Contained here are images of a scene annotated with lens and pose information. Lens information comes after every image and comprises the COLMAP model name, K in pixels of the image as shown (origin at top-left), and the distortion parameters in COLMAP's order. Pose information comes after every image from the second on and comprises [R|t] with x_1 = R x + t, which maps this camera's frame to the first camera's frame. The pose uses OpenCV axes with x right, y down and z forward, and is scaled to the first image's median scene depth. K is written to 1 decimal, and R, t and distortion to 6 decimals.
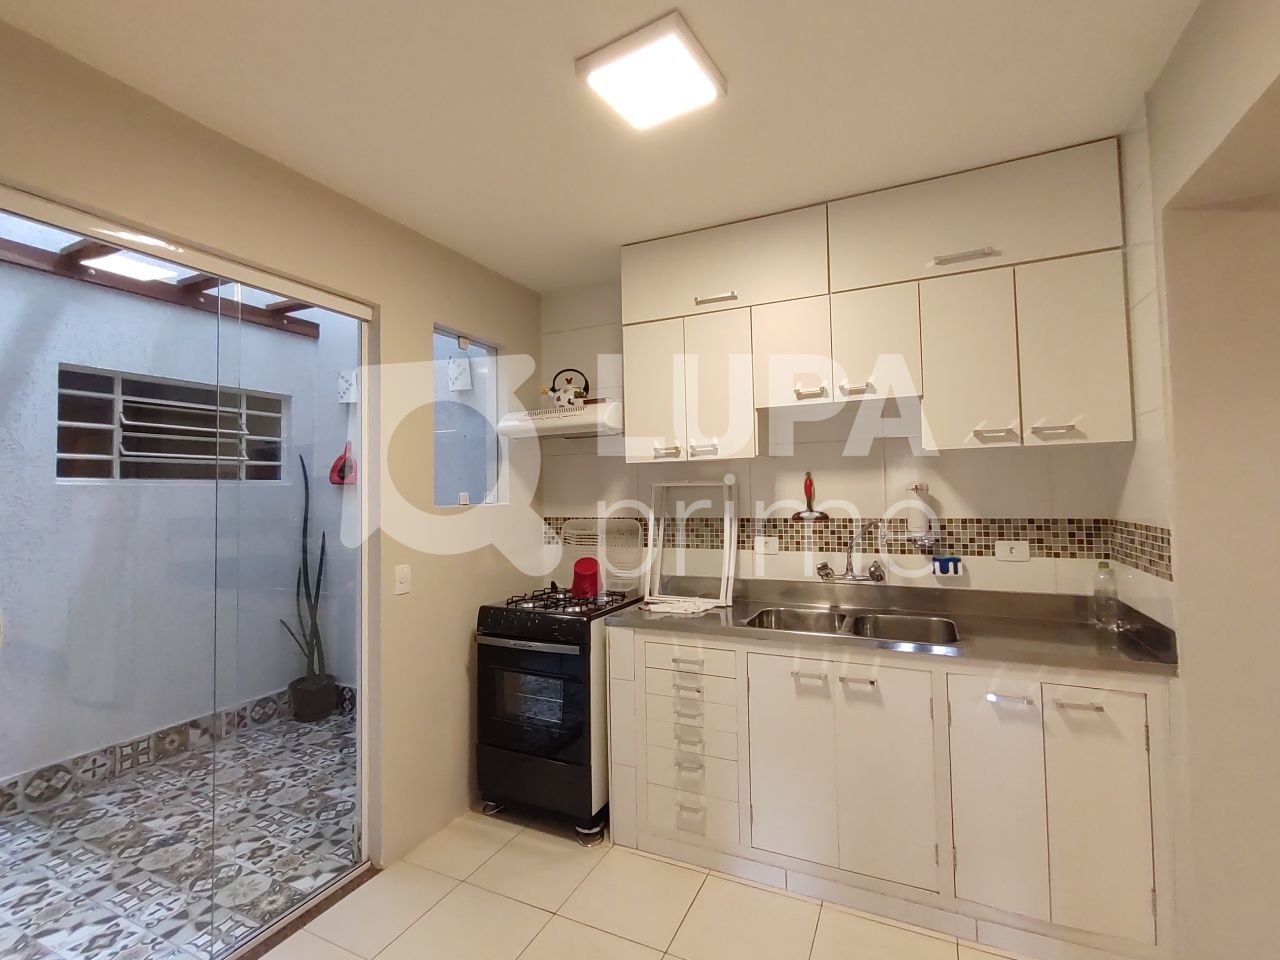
lens RADIAL K [[582.2, 0, 631.3], [0, 582.2, 468.7], [0, 0, 1]] dist [-0.000585, 0.000353]
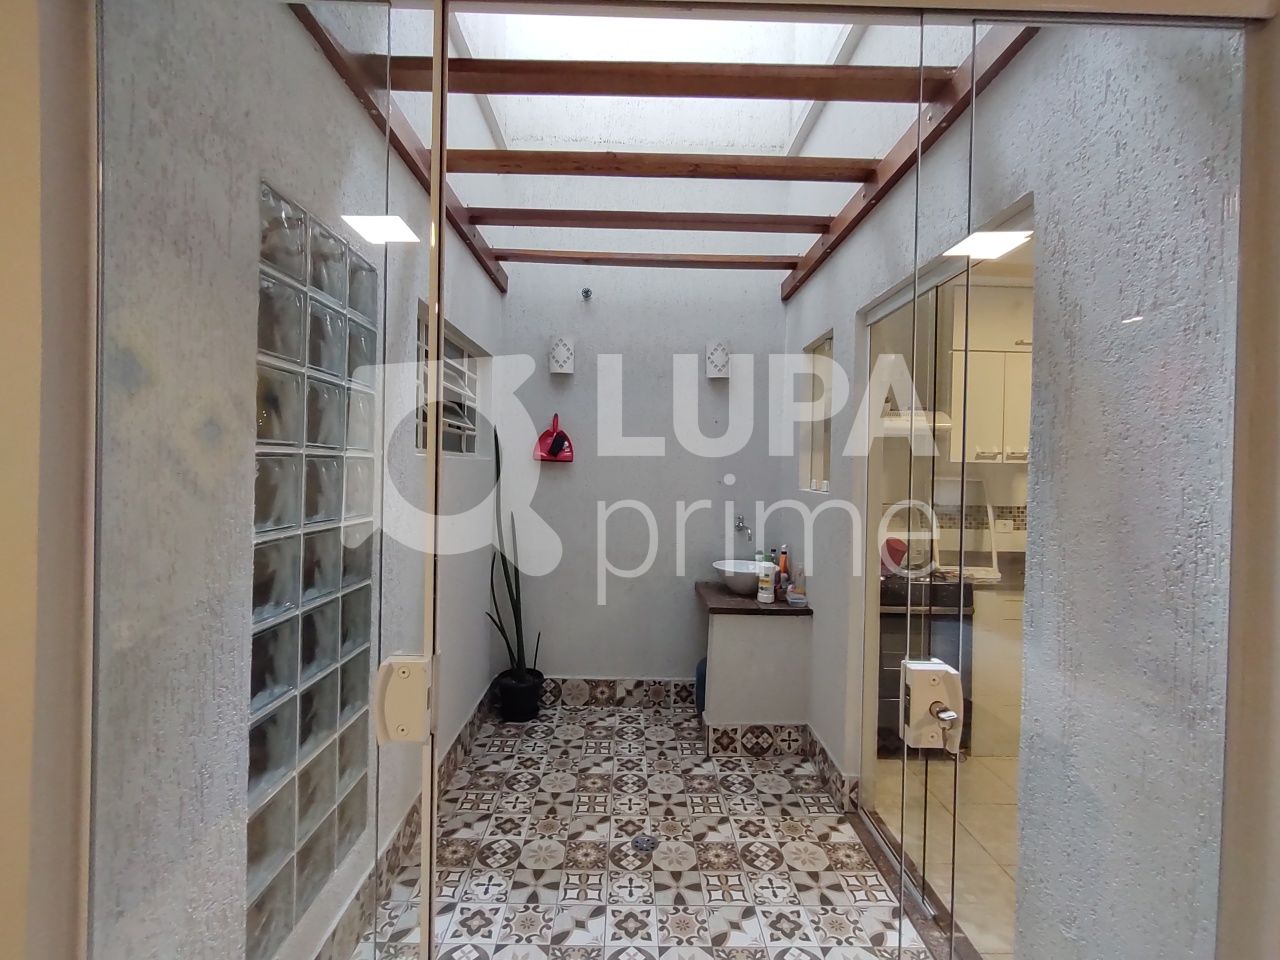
lens RADIAL K [[582.2, 0, 629.0], [0, 582.2, 468.4], [0, 0, 1]] dist [-0.000585, 0.000353]
pose [[0.894352, 0.037223, 0.445813, -1.119632], [-0.055438, 0.998073, 0.027881, 0.007731], [-0.443917, -0.049650, 0.894692, 0.178835]]
